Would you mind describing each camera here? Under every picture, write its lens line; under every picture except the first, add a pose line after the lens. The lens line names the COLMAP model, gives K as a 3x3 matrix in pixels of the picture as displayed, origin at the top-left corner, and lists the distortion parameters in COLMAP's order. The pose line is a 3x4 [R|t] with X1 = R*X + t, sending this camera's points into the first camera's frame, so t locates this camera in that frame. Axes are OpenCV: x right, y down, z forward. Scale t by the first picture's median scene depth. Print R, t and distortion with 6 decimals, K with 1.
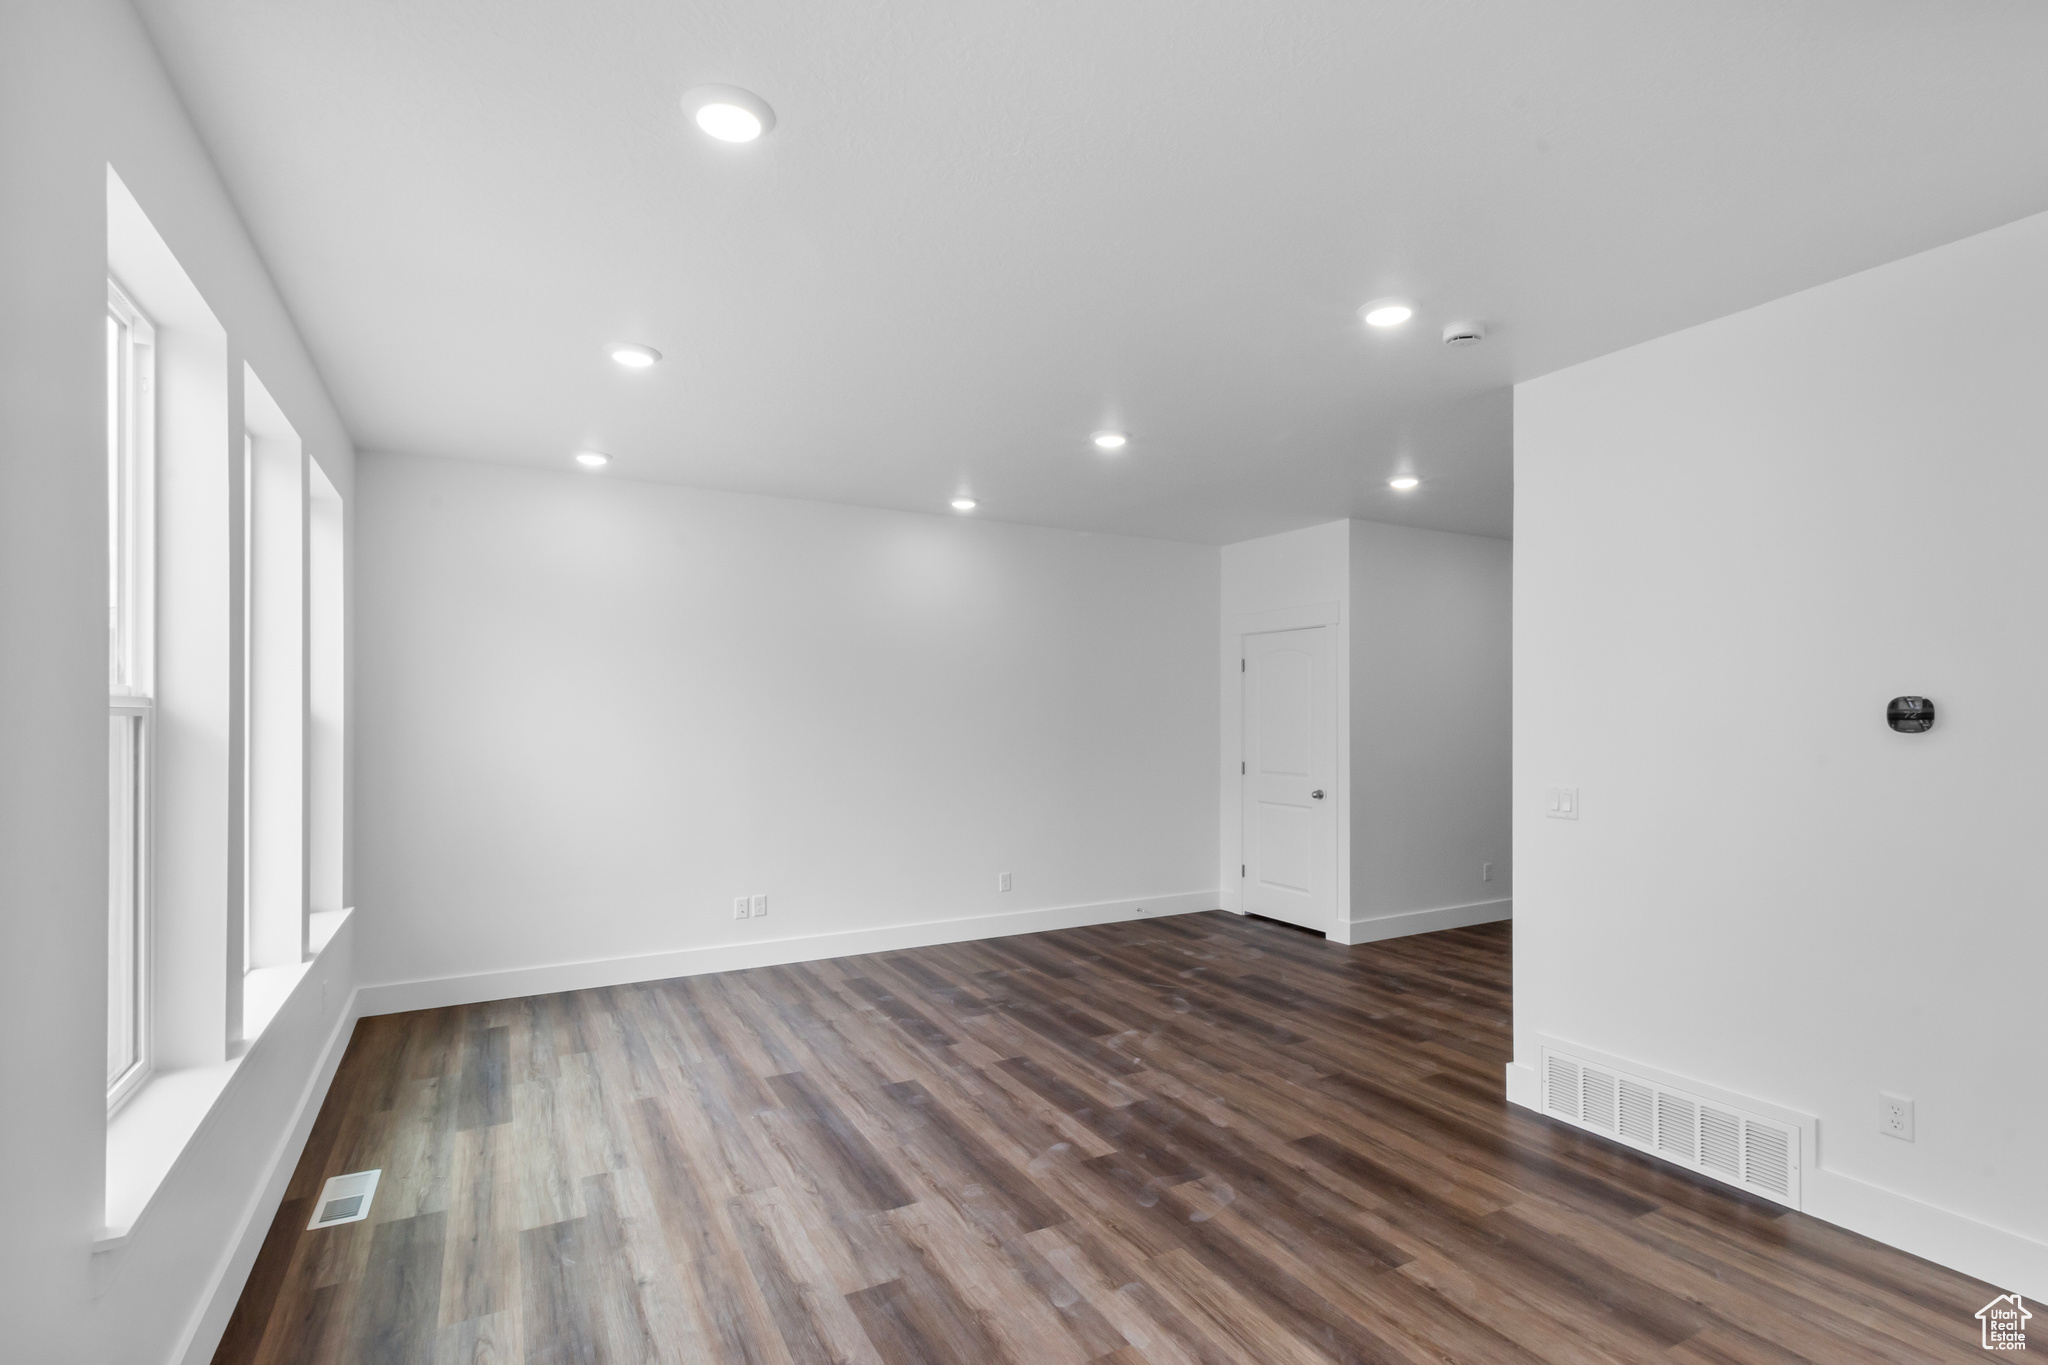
lens RADIAL K [[978.6, 0, 1040.4], [0, 978.6, 688.0], [0, 0, 1]] dist [0.008560, -0.003718]
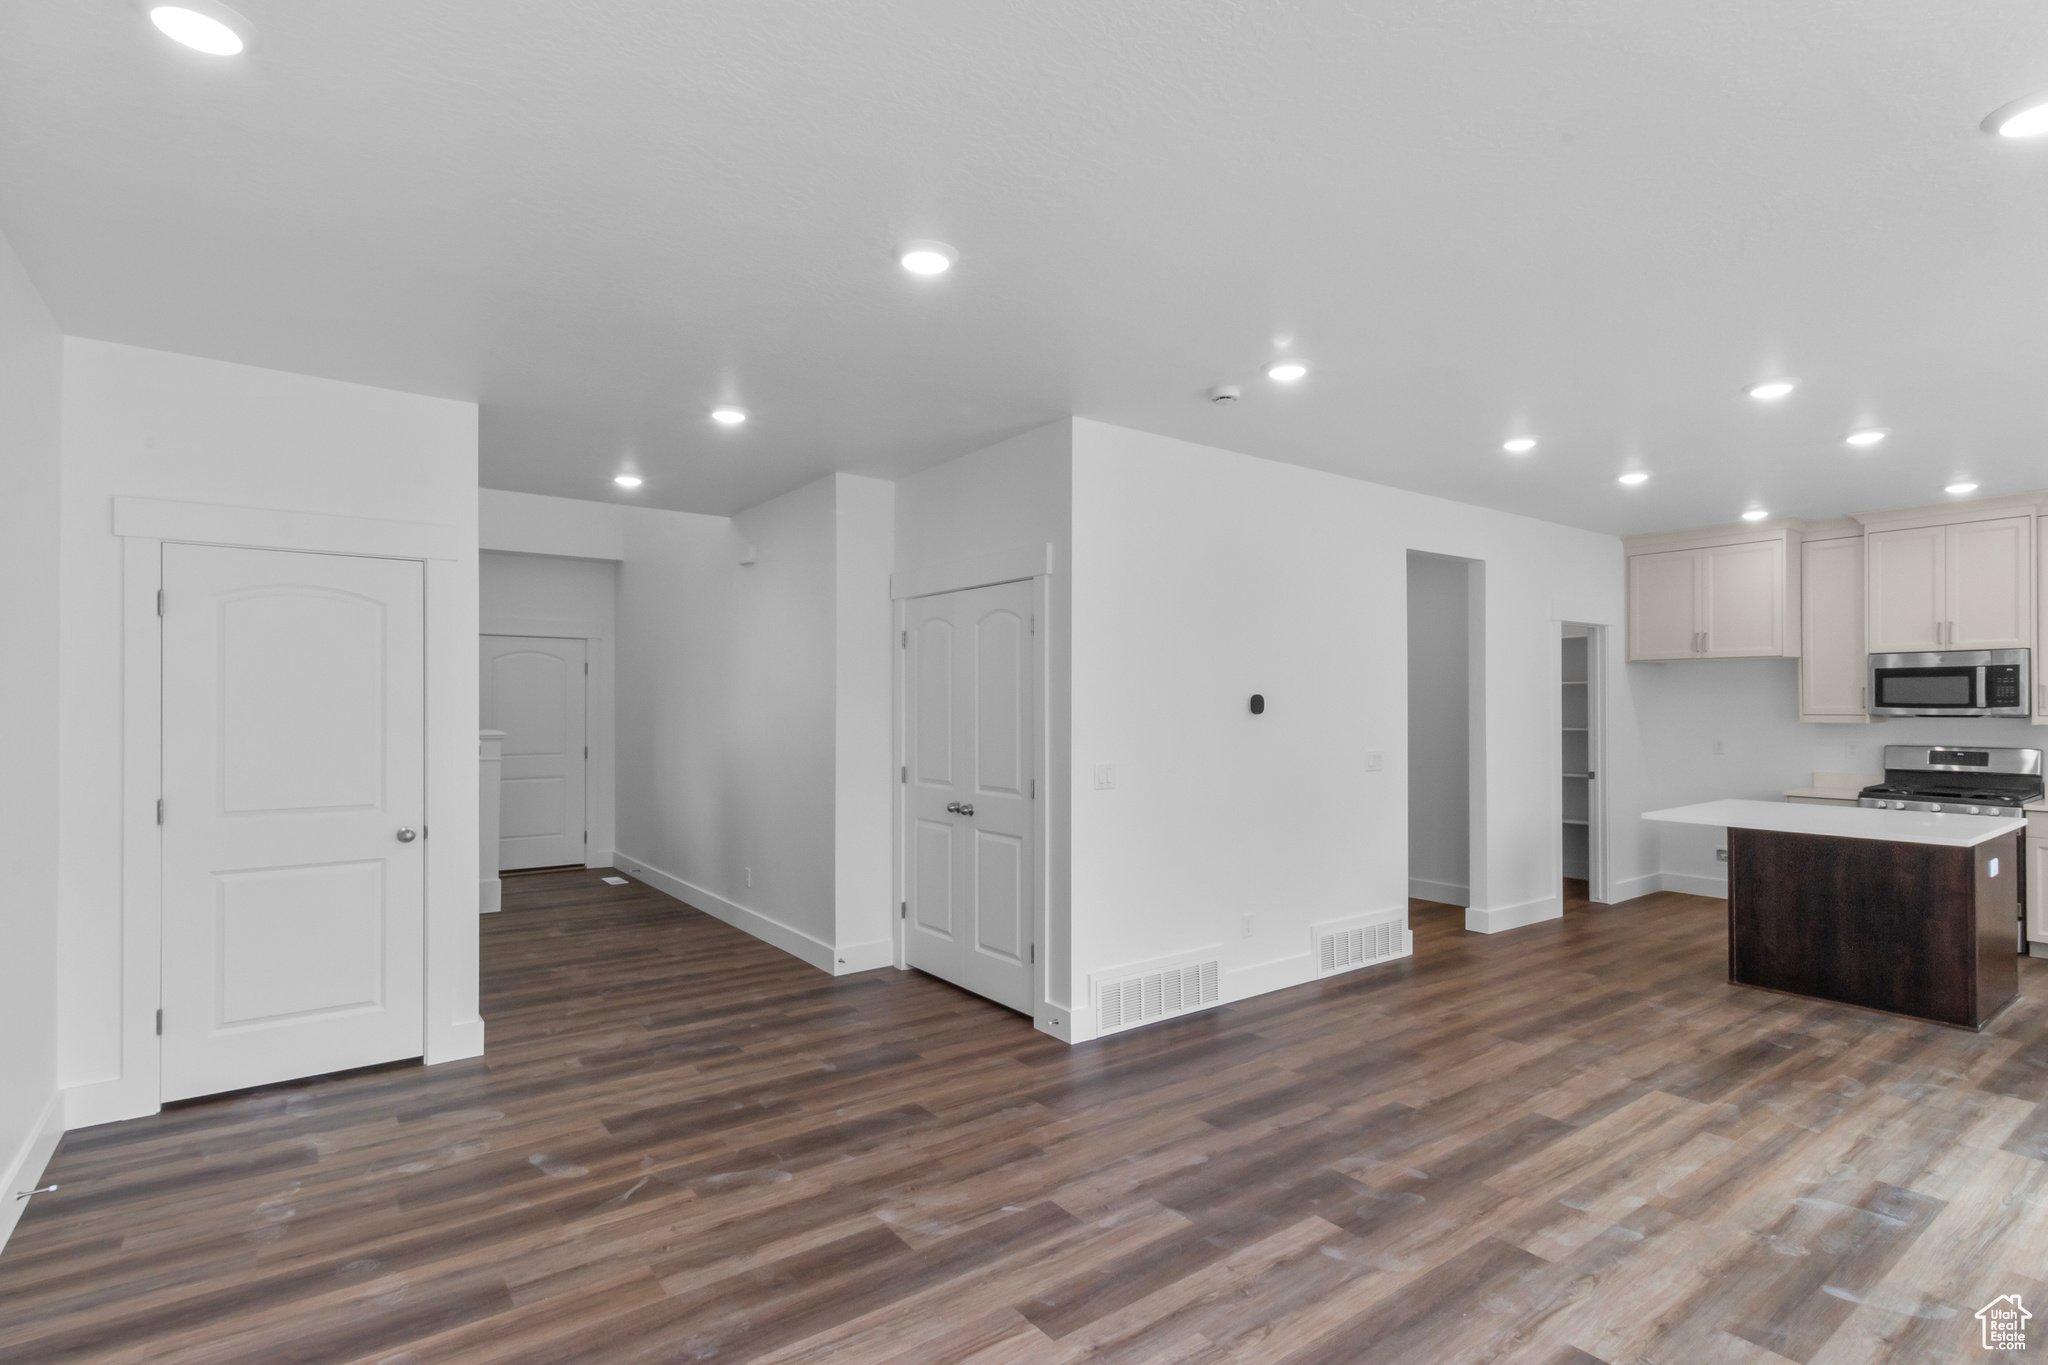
lens RADIAL K [[978.6, 0, 1024.6], [0, 978.6, 697.9], [0, 0, 1]] dist [0.008560, -0.003718]
pose [[-0.115524, 0.005506, 0.993289, -0.584489], [-0.024519, 0.999664, -0.008393, 0.021221], [-0.993002, -0.025324, -0.115350, 1.055052]]
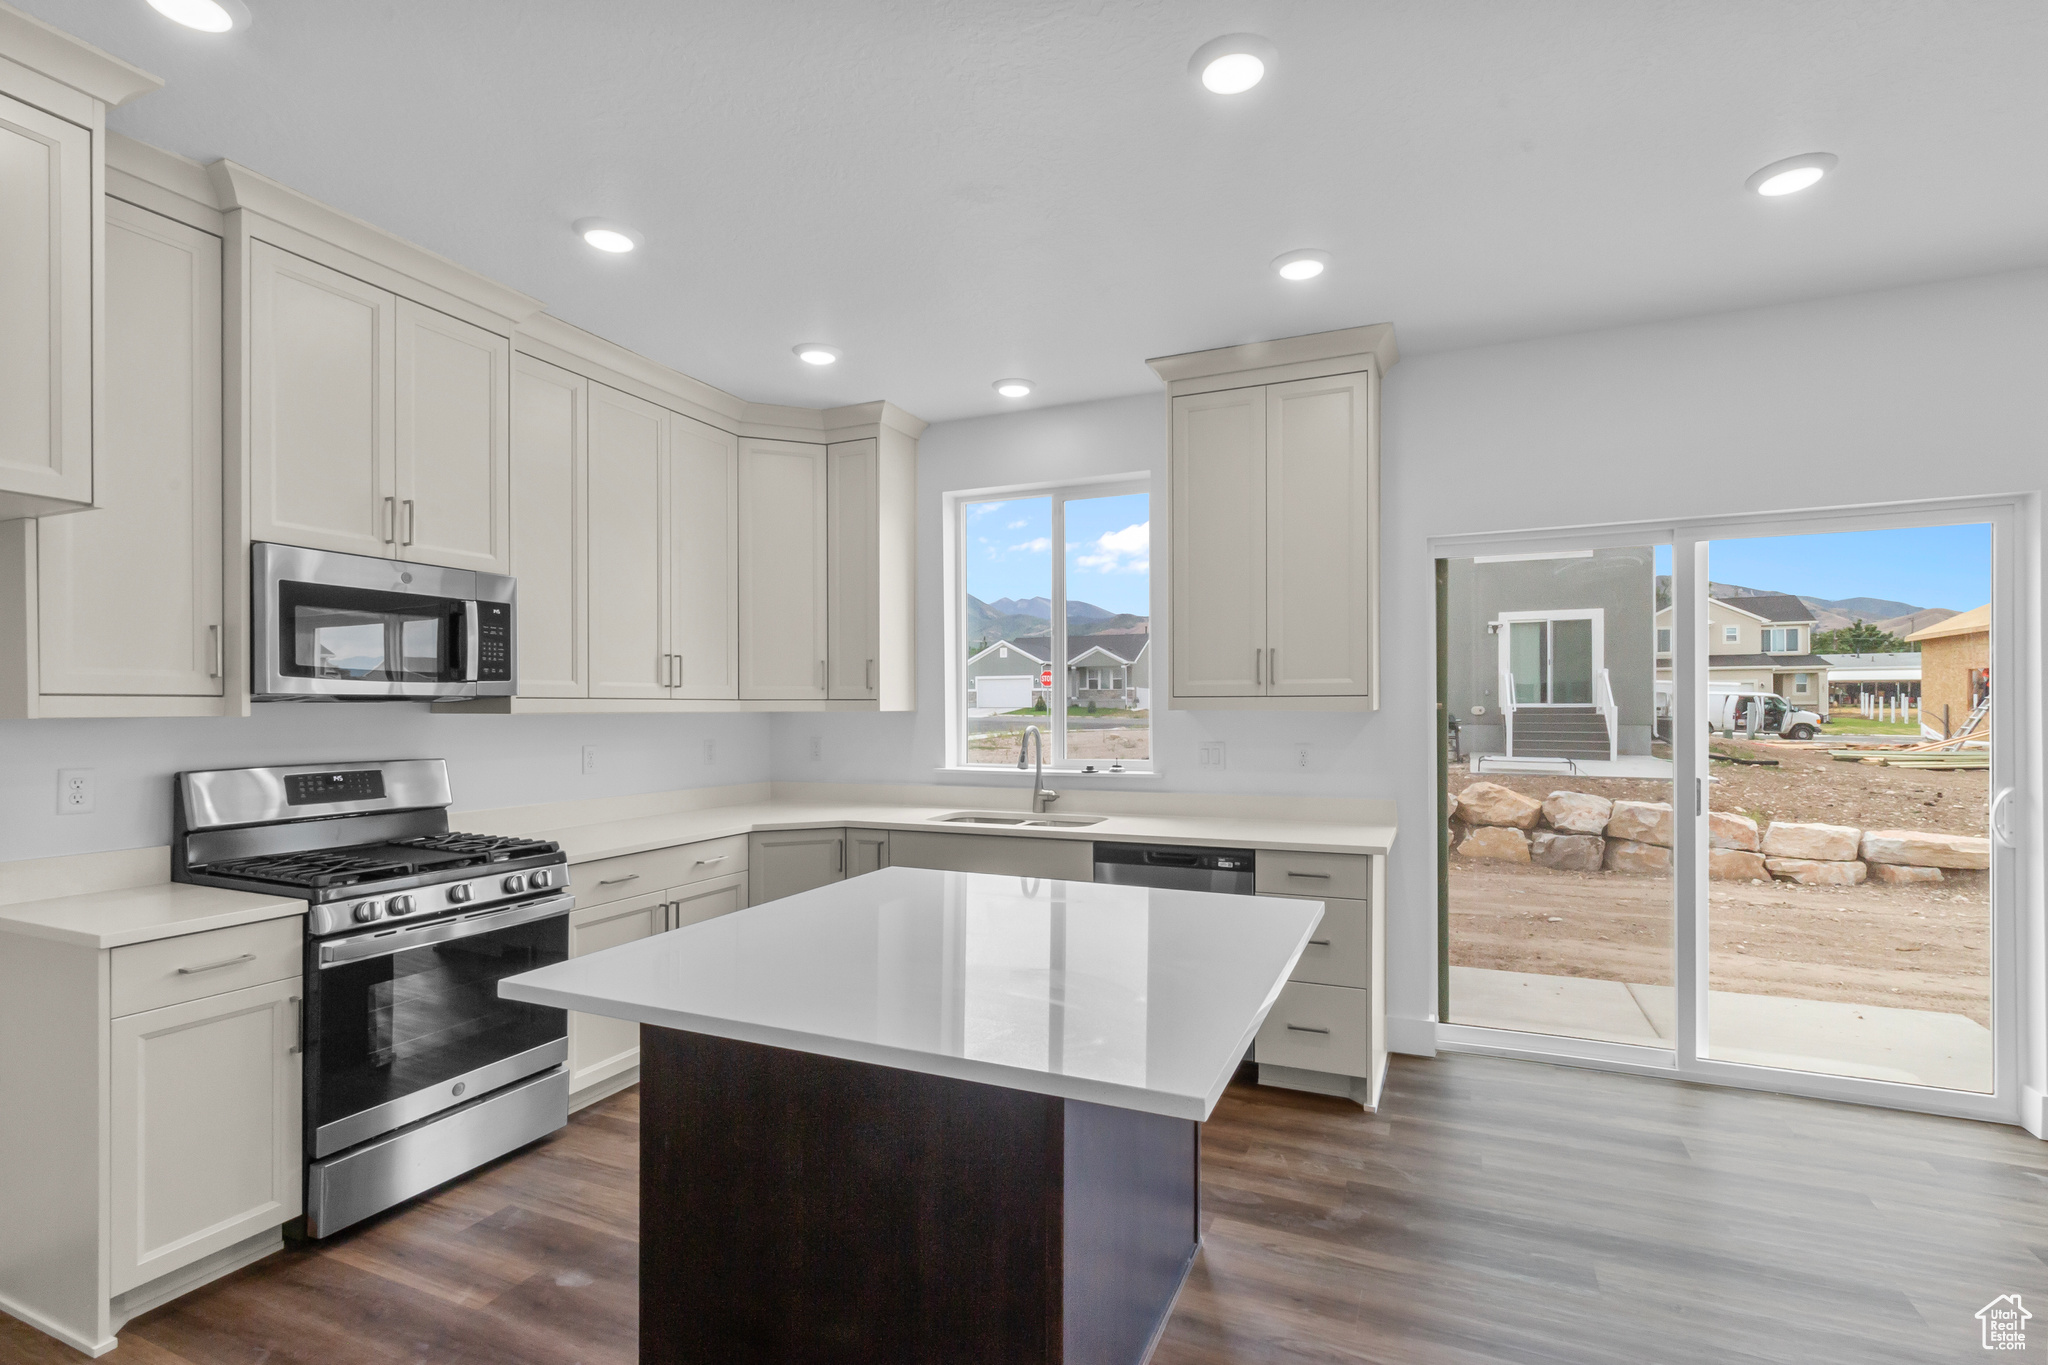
lens RADIAL K [[957.5, 0, 1030.7], [0, 957.5, 707.1], [0, 0, 1]] dist [0.007663, -0.000991]
pose [[-0.797525, 0.001210, -0.603285, 0.760210], [0.018392, 0.999582, -0.022309, 0.031847], [0.603006, -0.028888, -0.797214, 0.331641]]
